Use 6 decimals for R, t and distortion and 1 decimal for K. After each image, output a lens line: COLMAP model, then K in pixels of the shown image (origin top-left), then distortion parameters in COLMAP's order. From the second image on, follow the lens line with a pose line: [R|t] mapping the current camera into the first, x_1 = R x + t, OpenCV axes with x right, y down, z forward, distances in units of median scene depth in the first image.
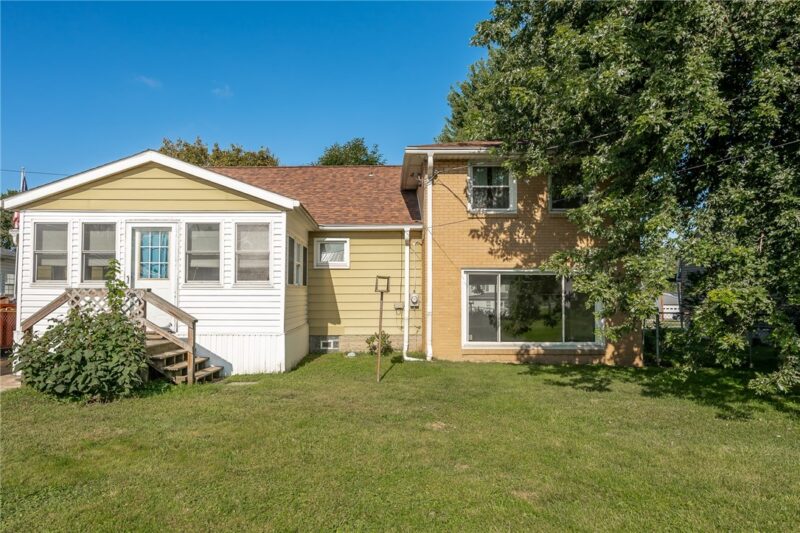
lens RADIAL K [[516.0, 0, 397.6], [0, 516.0, 269.5], [0, 0, 1]] dist [-0.002136, -0.001046]
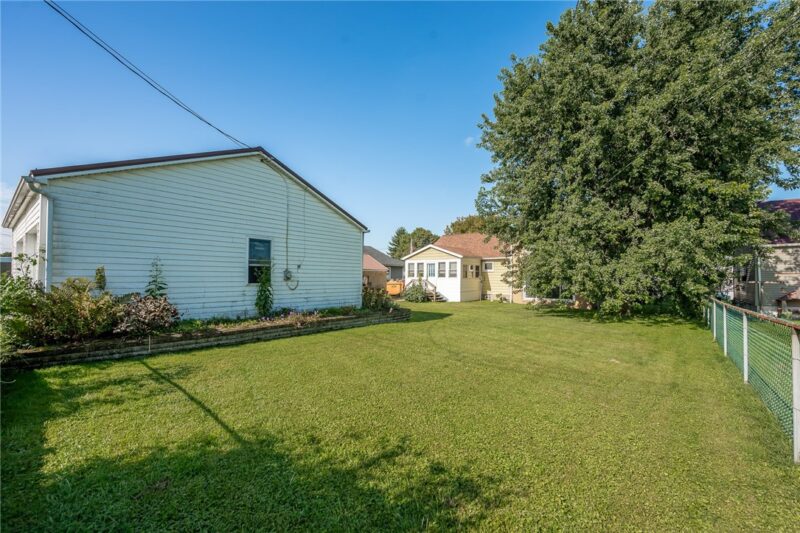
lens RADIAL K [[343.2, 0, 402.9], [0, 343.2, 267.2], [0, 0, 1]] dist [-0.002022, 0.000038]
pose [[0.748266, -0.014859, -0.663232, 1.101155], [0.027216, 0.999595, 0.008310, -0.080969], [0.662840, -0.024268, 0.748368, -1.103143]]
